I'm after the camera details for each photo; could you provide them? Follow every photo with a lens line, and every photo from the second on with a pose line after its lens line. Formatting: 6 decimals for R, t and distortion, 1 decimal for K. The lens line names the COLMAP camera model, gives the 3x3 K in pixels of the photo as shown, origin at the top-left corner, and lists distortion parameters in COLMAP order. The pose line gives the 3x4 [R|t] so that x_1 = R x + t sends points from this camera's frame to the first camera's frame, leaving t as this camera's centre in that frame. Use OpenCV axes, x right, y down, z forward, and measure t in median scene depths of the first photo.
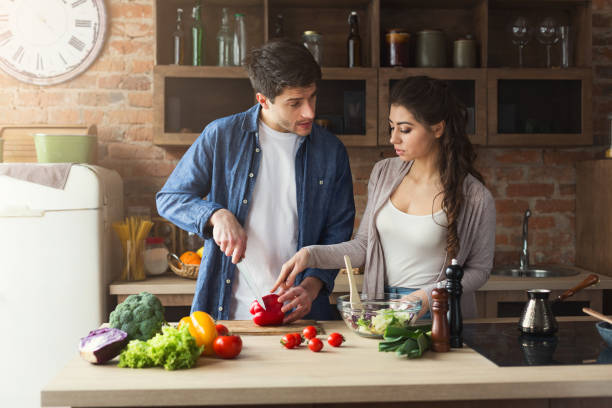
lens RADIAL K [[904.1, 0, 306.0], [0, 904.1, 204.0], [0, 0, 1]] dist [0.000461, -0.040063]
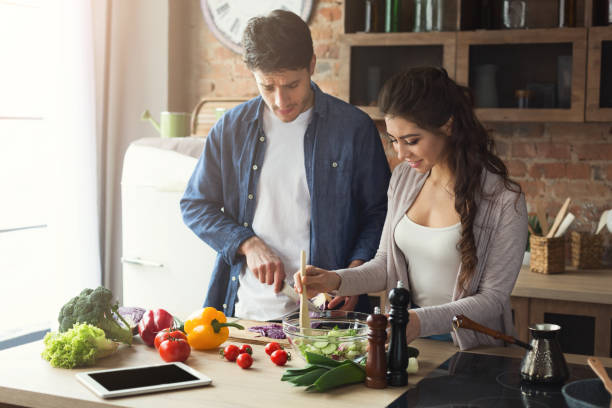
lens RADIAL K [[958.8, 0, 306.0], [0, 958.8, 204.0], [0, 0, 1]] dist [-0.004593, -0.048475]
pose [[0.870803, 0.052115, -0.488862, 0.285067], [-0.026816, 0.997920, 0.058616, -0.033265], [0.490900, -0.037934, 0.870390, 0.104638]]
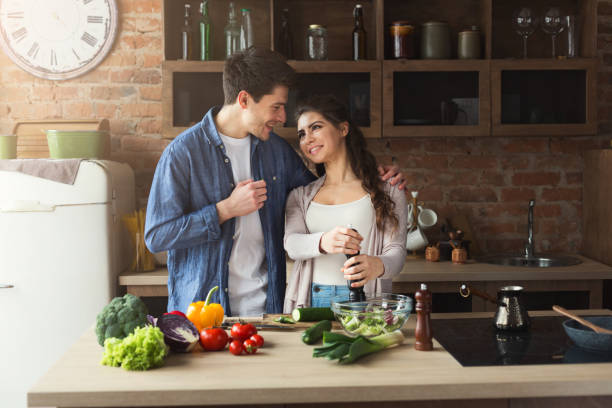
lens RADIAL K [[904.1, 0, 306.0], [0, 904.1, 204.0], [0, 0, 1]] dist [0.000461, -0.040063]
pose [[0.998854, -0.003911, -0.047706, 0.041552], [0.005417, 0.999490, 0.031477, -0.021571], [0.047558, -0.031700, 0.998365, -0.020526]]
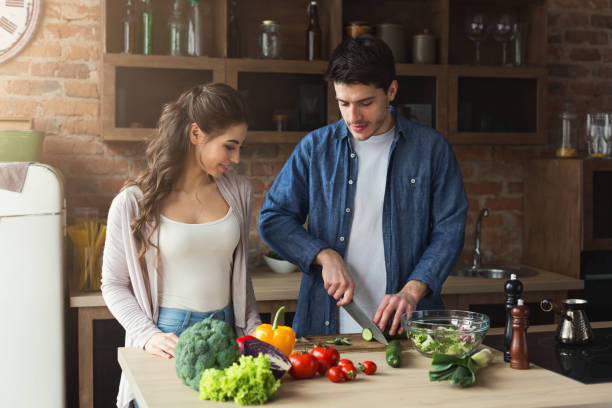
lens RADIAL K [[958.8, 0, 306.0], [0, 958.8, 204.0], [0, 0, 1]] dist [-0.004593, -0.048475]
pose [[0.981403, -0.002779, 0.191938, -0.148000], [-0.001860, 0.999711, 0.023987, -0.024093], [-0.191949, -0.023898, 0.981114, 0.008664]]
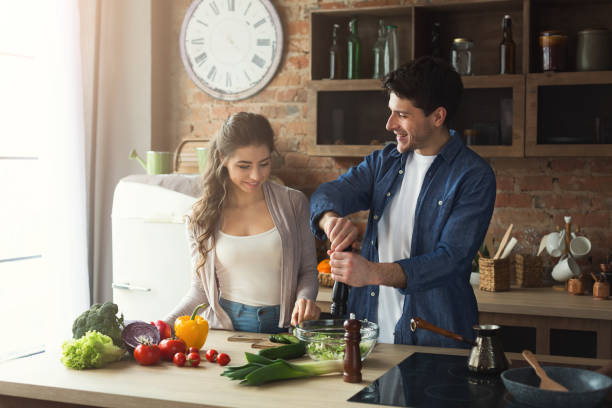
lens RADIAL K [[934.7, 0, 306.0], [0, 934.7, 204.0], [0, 0, 1]] dist [0.009241, 0.016812]
pose [[0.890105, 0.024210, -0.455111, 0.315566], [-0.017362, 0.999665, 0.019221, -0.029486], [0.455424, -0.009207, 0.890227, 0.027788]]
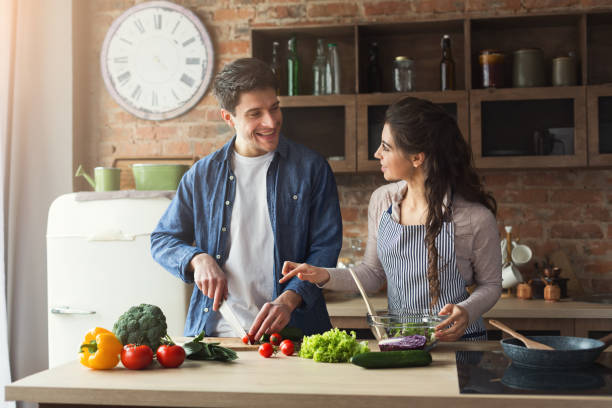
lens RADIAL K [[904.1, 0, 306.0], [0, 904.1, 204.0], [0, 0, 1]] dist [0.000461, -0.040063]
pose [[0.967832, -0.012902, -0.251267, 0.150231], [0.002444, 0.999119, -0.041886, 0.013619], [0.251586, 0.039925, 0.967011, 0.009662]]
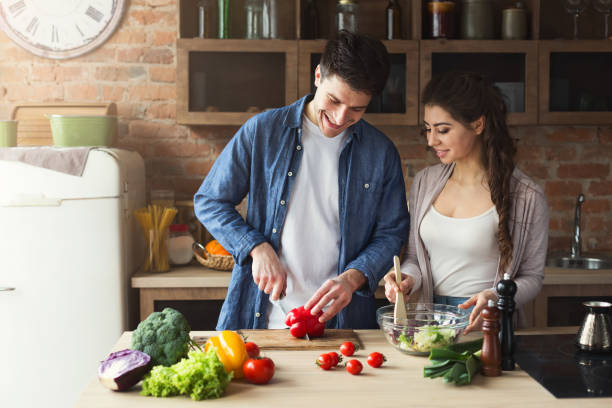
lens RADIAL K [[949.4, 0, 306.0], [0, 949.4, 204.0], [0, 0, 1]] dist [-0.010279, -0.015430]
pose [[0.999485, 0.002547, -0.031999, -0.004353], [-0.000965, 0.998779, 0.049384, -0.031070], [0.032086, -0.049328, 0.998267, 0.024001]]
